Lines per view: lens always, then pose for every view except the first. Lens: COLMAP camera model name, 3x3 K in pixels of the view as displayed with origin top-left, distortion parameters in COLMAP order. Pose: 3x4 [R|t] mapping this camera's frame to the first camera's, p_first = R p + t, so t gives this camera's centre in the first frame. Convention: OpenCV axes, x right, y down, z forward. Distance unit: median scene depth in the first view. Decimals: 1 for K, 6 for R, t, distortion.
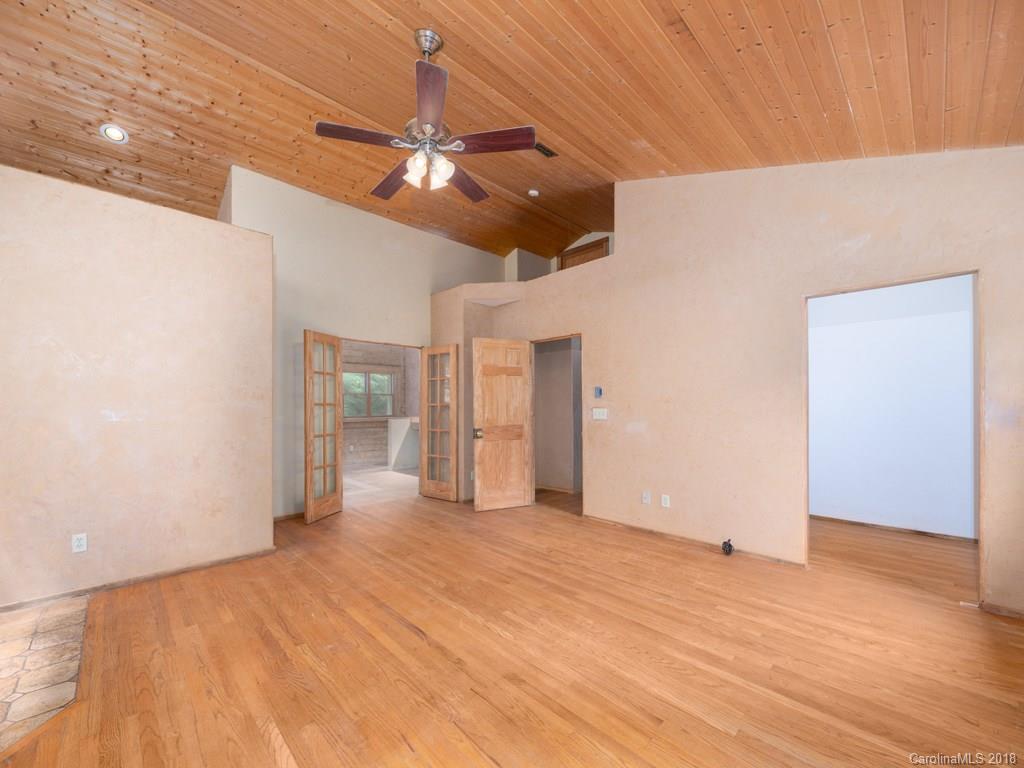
lens RADIAL K [[423.6, 0, 512.6], [0, 423.6, 400.8], [0, 0, 1]] dist [-0.000180, -0.000860]
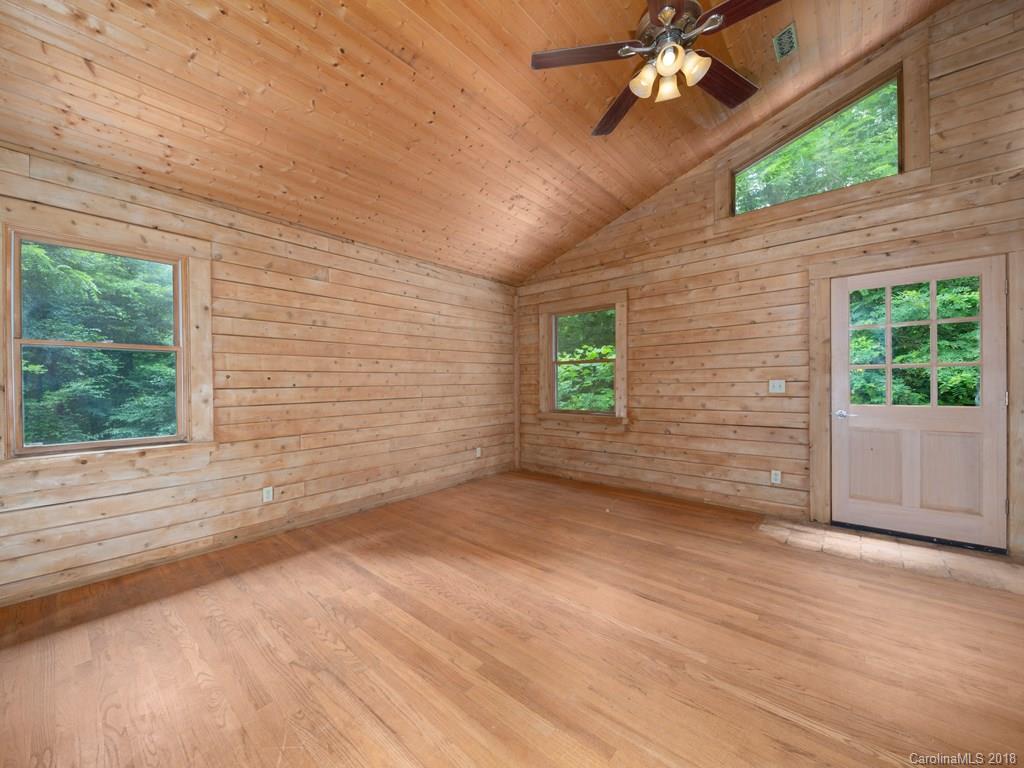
lens RADIAL K [[376.2, 0, 507.8], [0, 376.2, 387.4], [0, 0, 1]] dist [-0.001755, -0.000571]
pose [[-0.998981, 0.009067, -0.044216, 0.147010], [0.008880, 0.999951, 0.004417, 0.016151], [0.044254, 0.004020, -0.999012, 1.793709]]
